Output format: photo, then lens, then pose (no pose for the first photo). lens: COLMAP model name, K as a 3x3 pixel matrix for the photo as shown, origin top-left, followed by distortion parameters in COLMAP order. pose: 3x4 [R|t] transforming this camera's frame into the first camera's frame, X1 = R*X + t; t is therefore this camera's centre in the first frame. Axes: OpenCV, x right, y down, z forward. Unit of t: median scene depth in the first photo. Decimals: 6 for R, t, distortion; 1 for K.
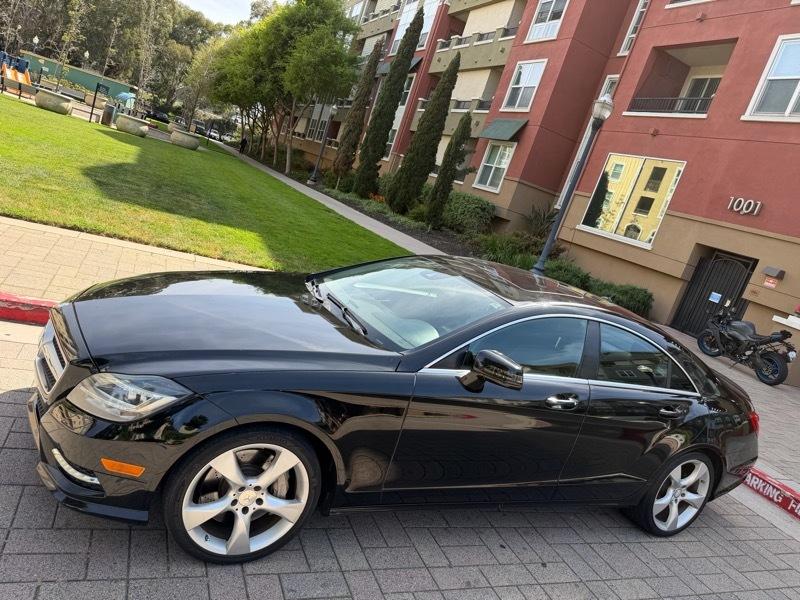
lens RADIAL K [[569.0, 0, 400.0], [0, 569.0, 302.1], [0, 0, 1]] dist [0.038764, -0.063081]
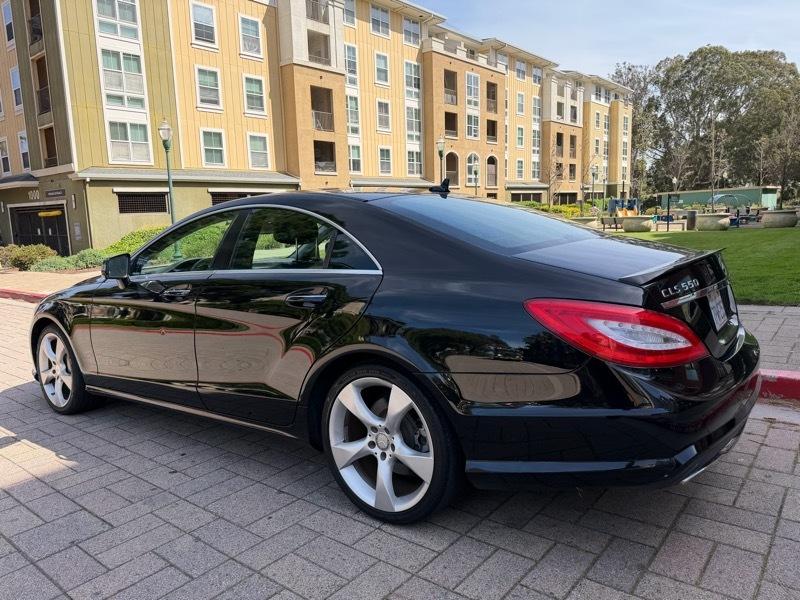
lens RADIAL K [[568.3, 0, 395.7], [0, 568.3, 301.6], [0, 0, 1]] dist [0.049684, -0.081845]
pose [[0.419661, -0.197995, -0.885823, 0.256113], [-0.005536, 0.975343, -0.220626, 0.079136], [0.907664, 0.097492, 0.408218, 0.185672]]
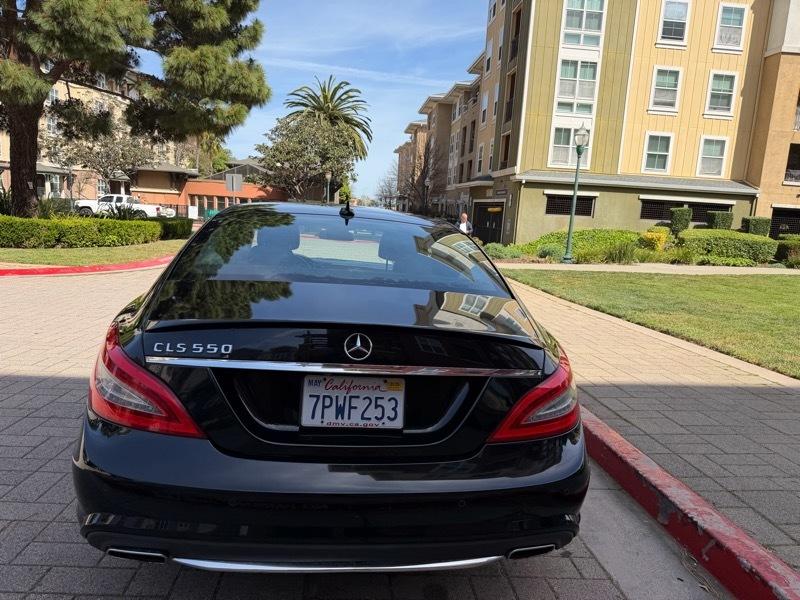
lens RADIAL K [[574.0, 0, 398.8], [0, 574.0, 303.3], [0, 0, 1]] dist [0.038353, -0.046888]
pose [[-0.285082, -0.186788, -0.940127, 0.262234], [-0.342506, 0.935922, -0.082092, 0.036795], [0.895220, 0.298596, -0.330791, 0.357375]]
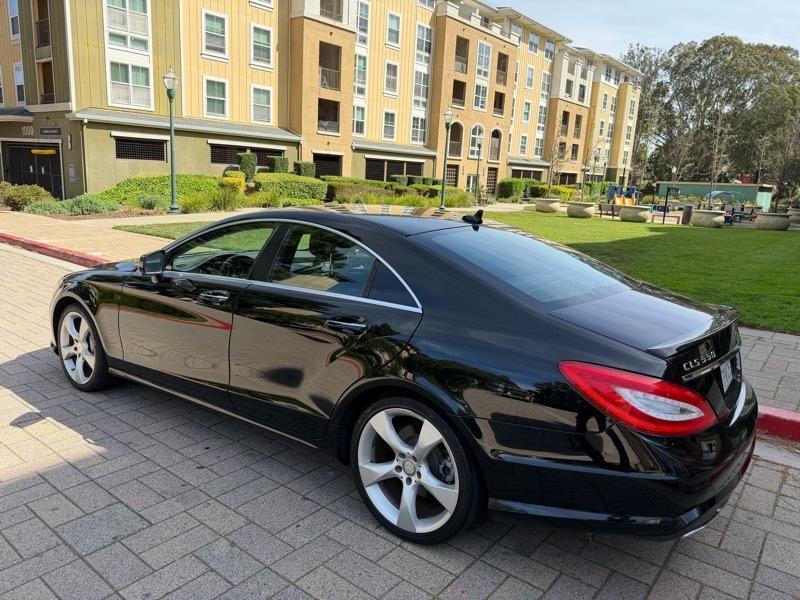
lens RADIAL K [[569.0, 0, 400.0], [0, 569.0, 302.1], [0, 0, 1]] dist [0.038764, -0.063081]
pose [[0.458214, -0.102978, -0.882857, 0.261567], [-0.081742, 0.984175, -0.157221, 0.061929], [0.885075, 0.144207, 0.442545, 0.166849]]
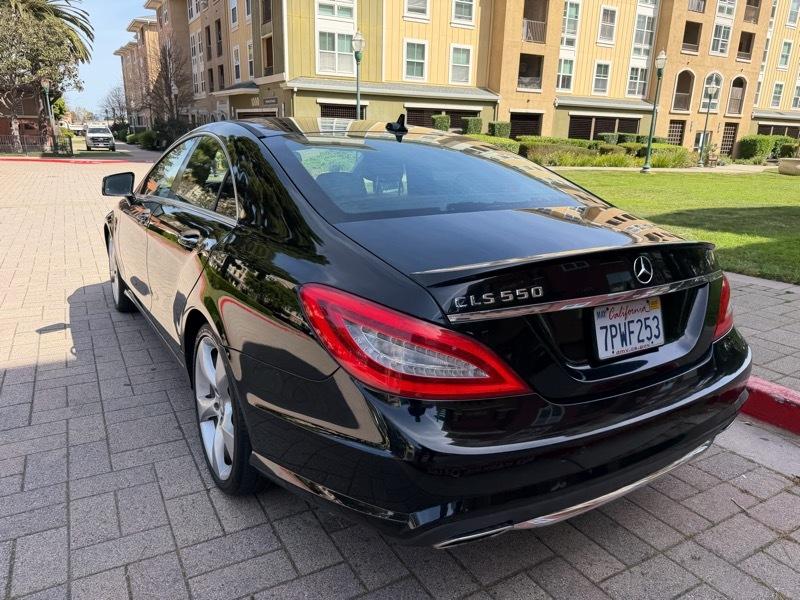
lens RADIAL K [[571.1, 0, 401.8], [0, 571.1, 307.9], [0, 0, 1]] dist [0.018037, -0.035153]
pose [[0.112515, -0.023554, -0.993371, 0.260289], [-0.189210, 0.980919, -0.044690, 0.057093], [0.975469, 0.192984, 0.105912, 0.268168]]
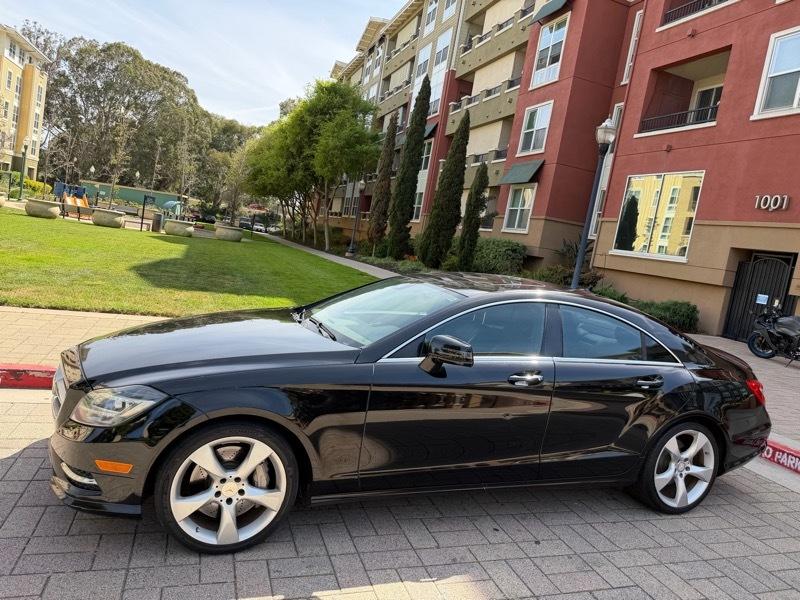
lens RADIAL K [[569.0, 0, 400.0], [0, 569.0, 302.1], [0, 0, 1]] dist [0.038764, -0.063081]
pose [[0.984605, -0.149145, -0.091156, 0.033706], [0.137862, 0.983206, -0.119581, 0.025321], [0.107460, 0.105174, 0.988631, -0.016457]]
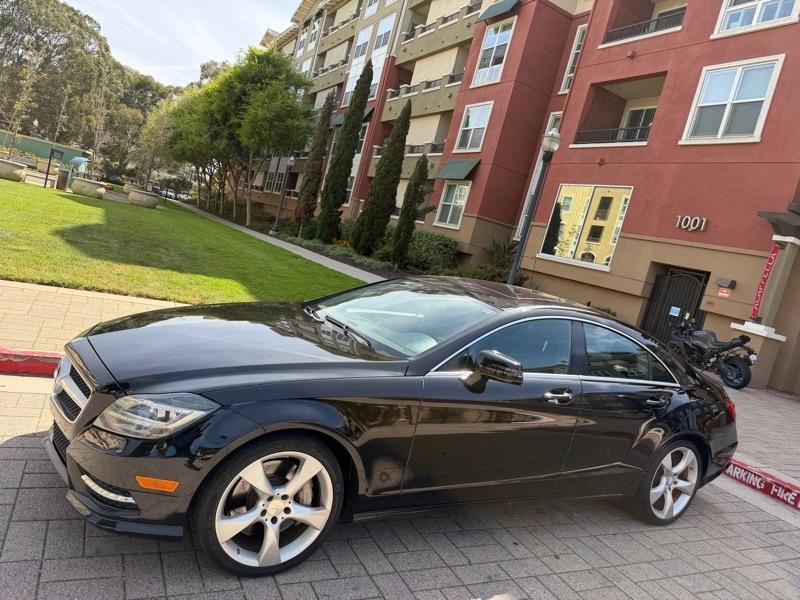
lens RADIAL K [[568.1, 0, 401.7], [0, 568.1, 300.9], [0, 0, 1]] dist [0.048791, -0.078317]
pose [[0.994824, -0.076837, 0.066486, -0.012523], [0.081856, 0.993713, -0.076385, 0.010733], [-0.060199, 0.081432, 0.994859, -0.011163]]
